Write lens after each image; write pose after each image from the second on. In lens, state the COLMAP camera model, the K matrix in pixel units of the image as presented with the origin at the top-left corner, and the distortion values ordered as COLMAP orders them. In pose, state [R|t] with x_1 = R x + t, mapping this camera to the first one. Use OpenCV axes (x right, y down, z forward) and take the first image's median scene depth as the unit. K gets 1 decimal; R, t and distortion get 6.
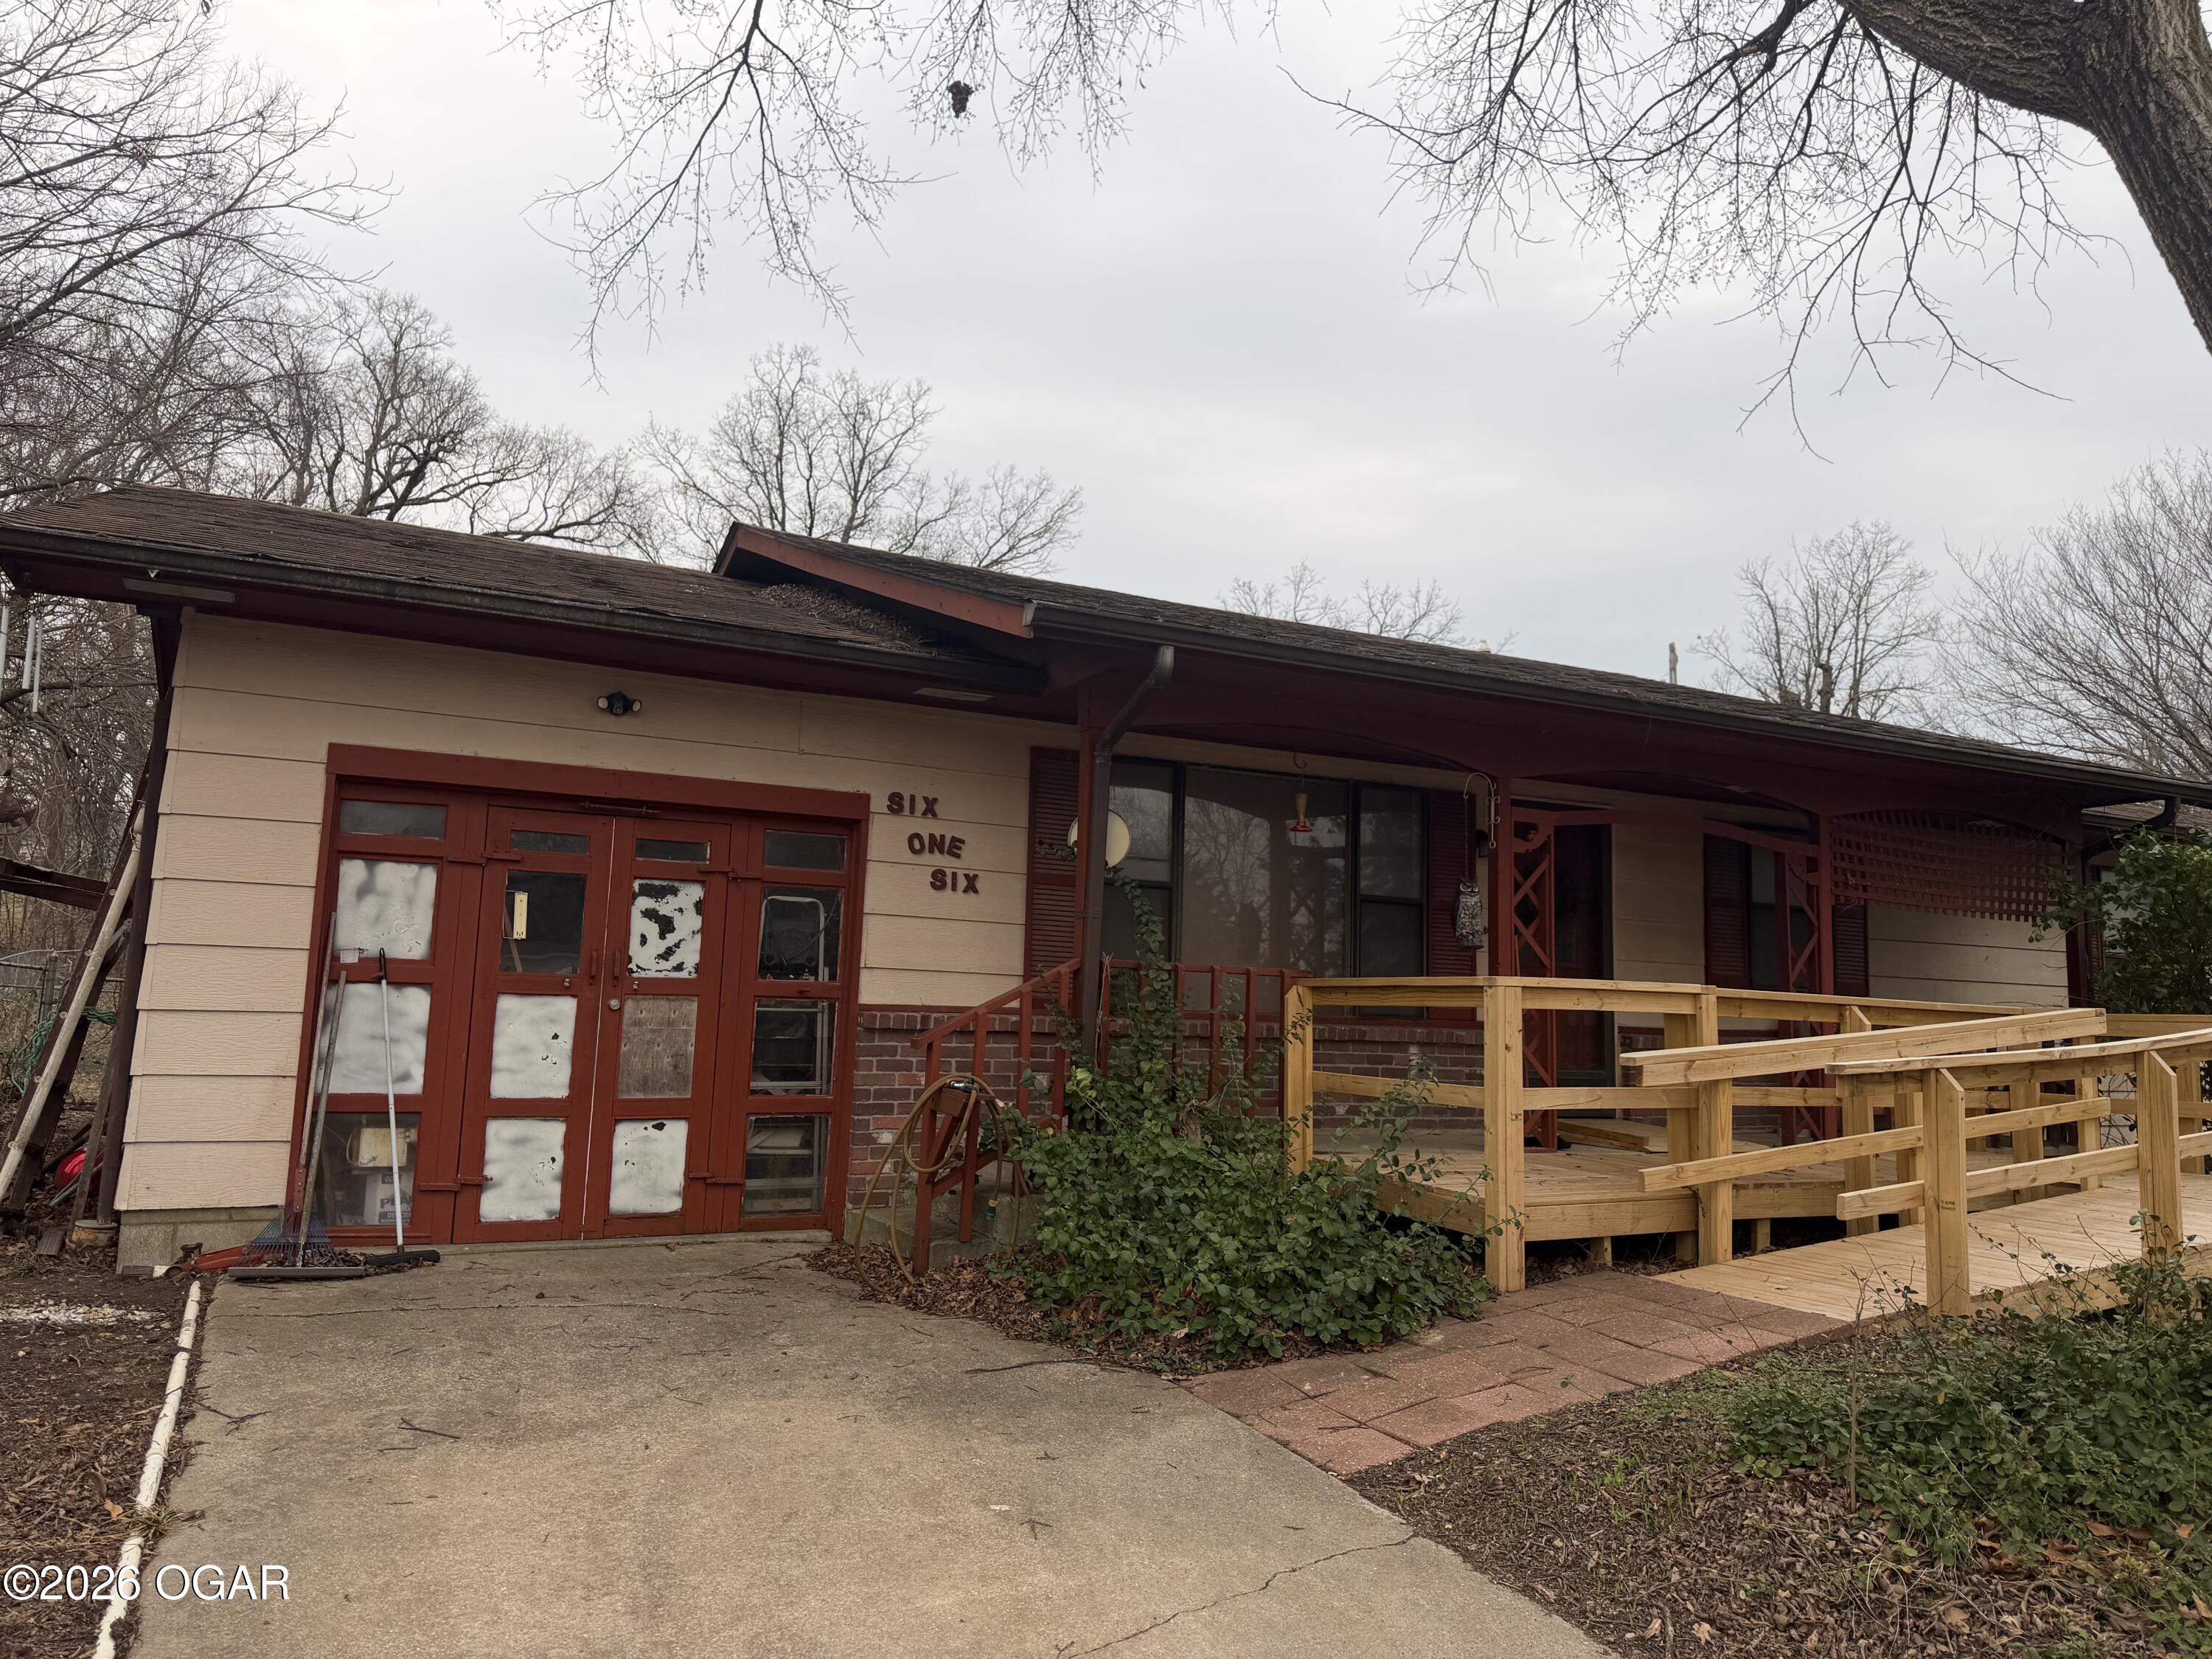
lens RADIAL K [[1532.6, 0, 1109.4], [0, 1532.6, 812.6], [0, 0, 1]] dist [-0.003677, -0.025432]
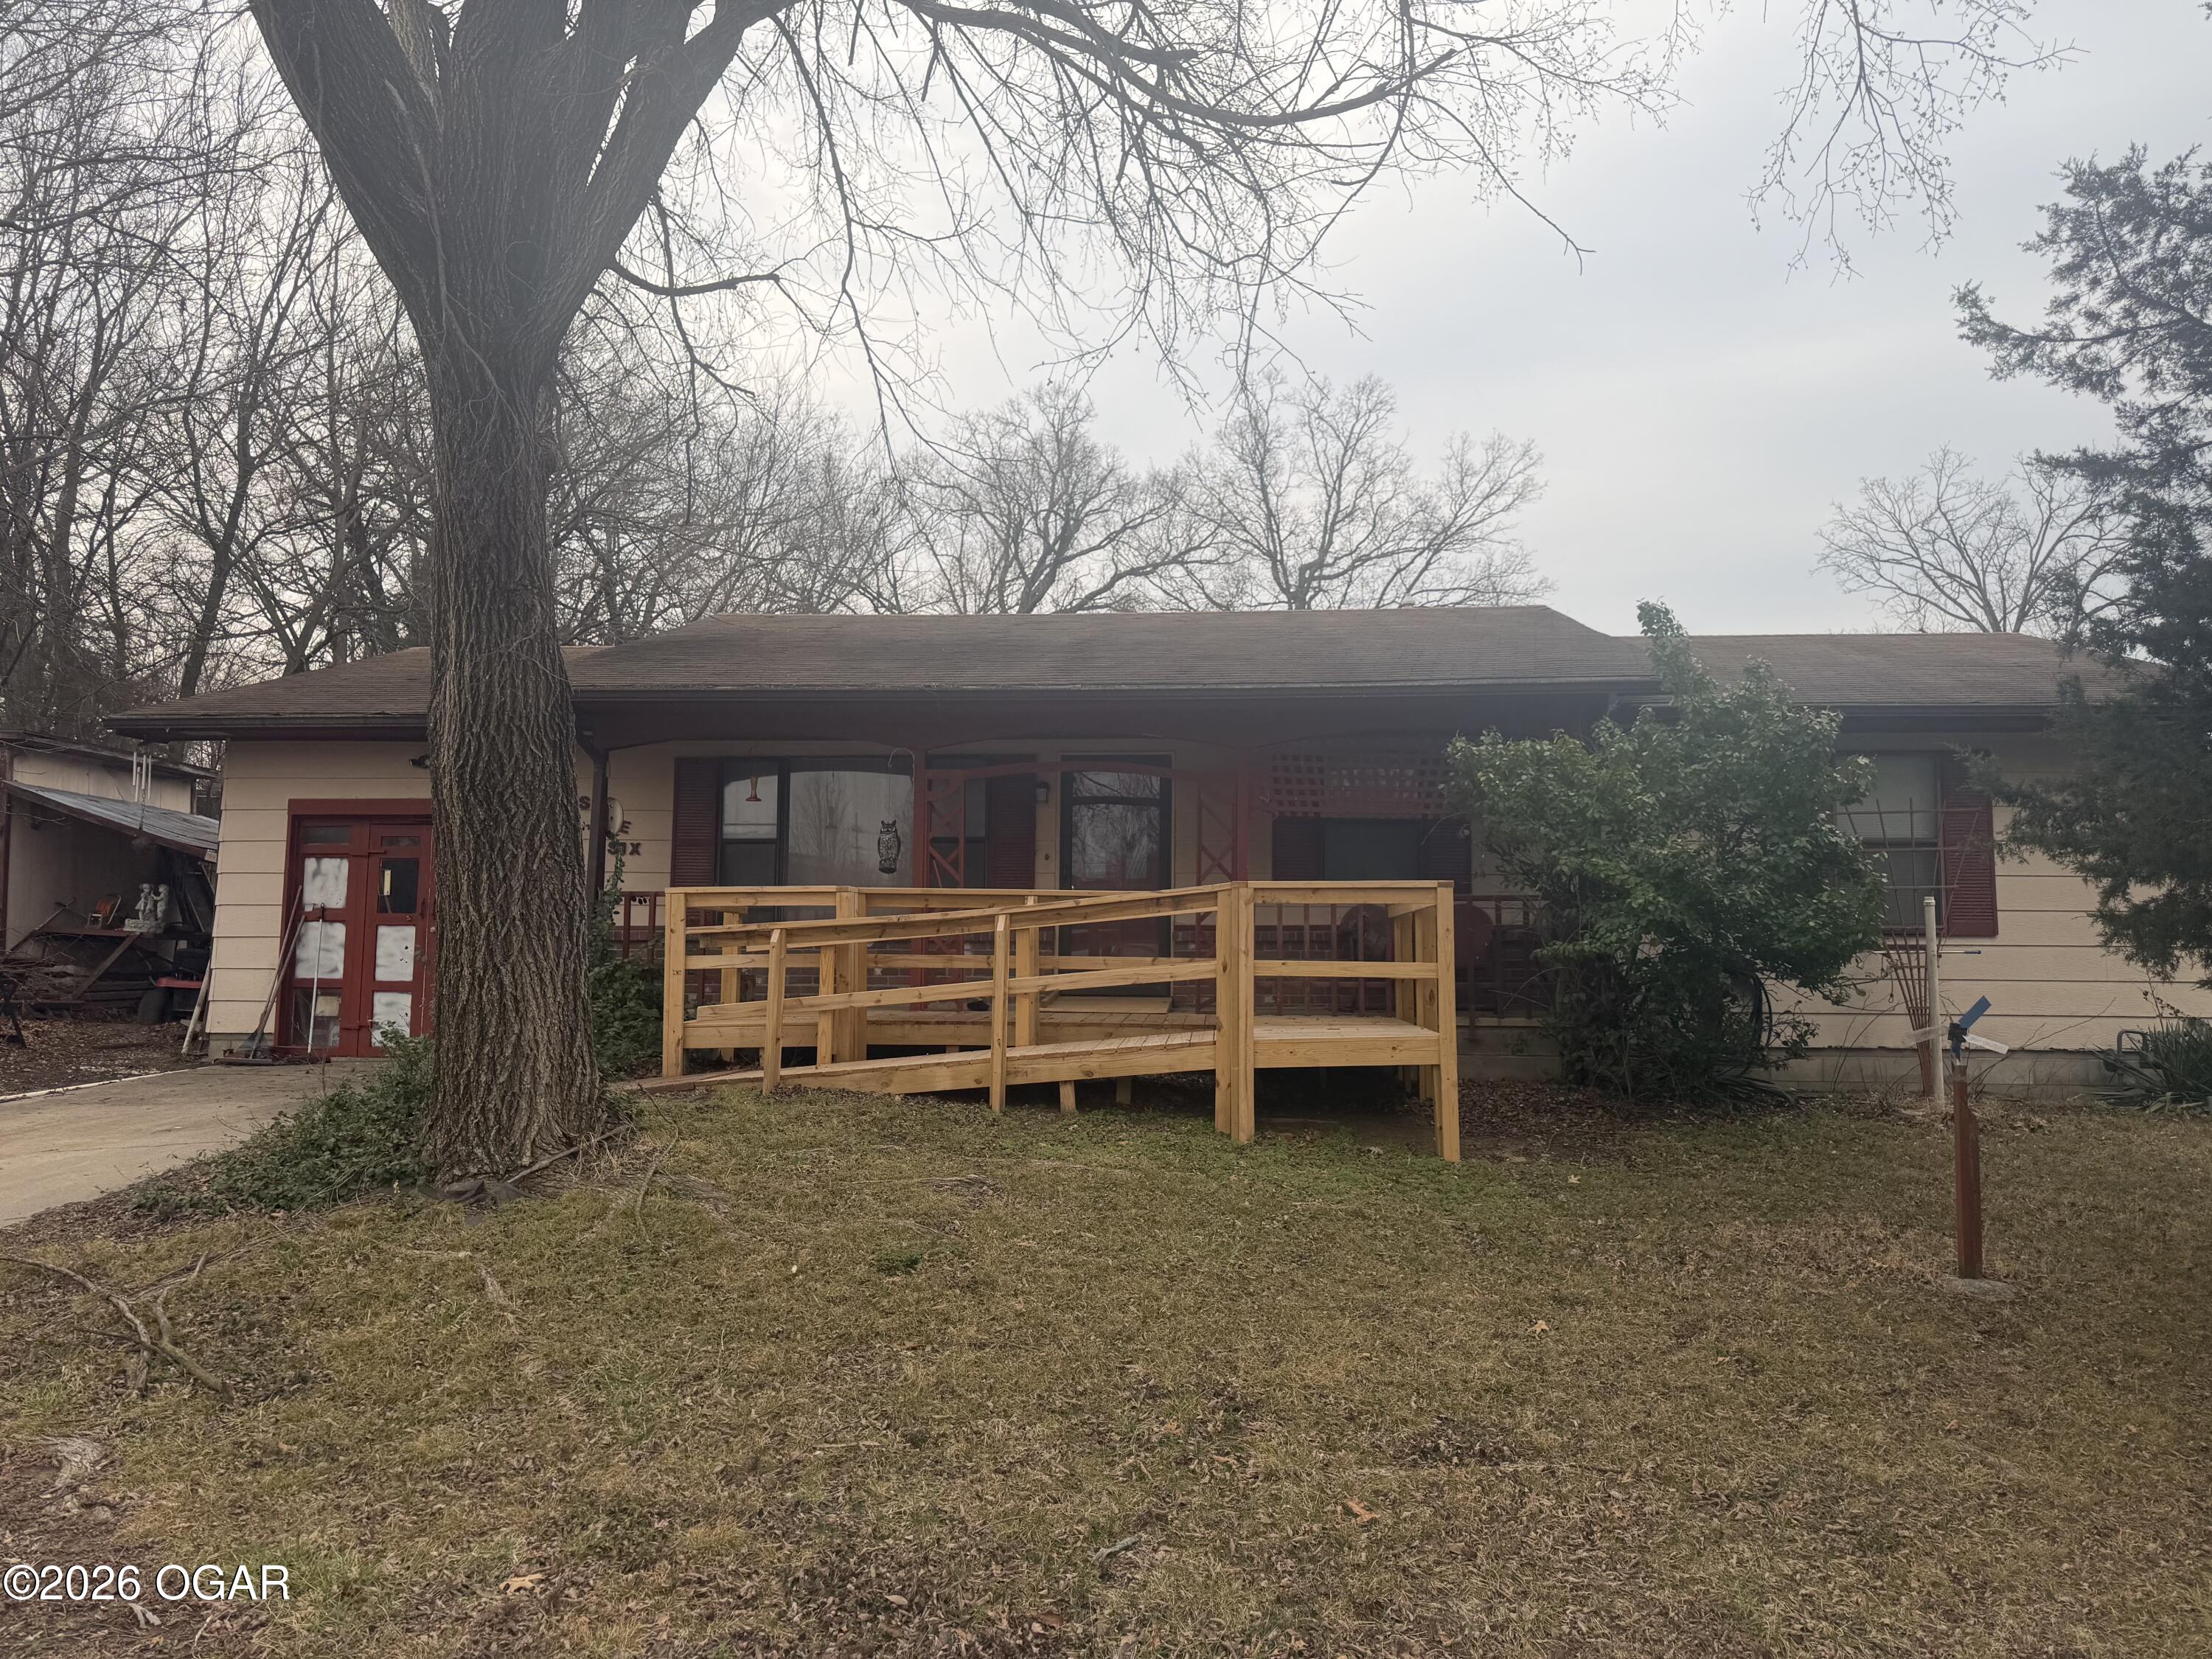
lens RADIAL K [[1532.6, 0, 1113.2], [0, 1532.6, 823.4], [0, 0, 1]] dist [-0.003677, -0.025432]
pose [[0.849621, -0.072766, -0.522349, 1.209948], [0.084974, 0.996383, -0.000588, 0.065448], [0.520503, -0.043886, 0.852732, -0.102358]]
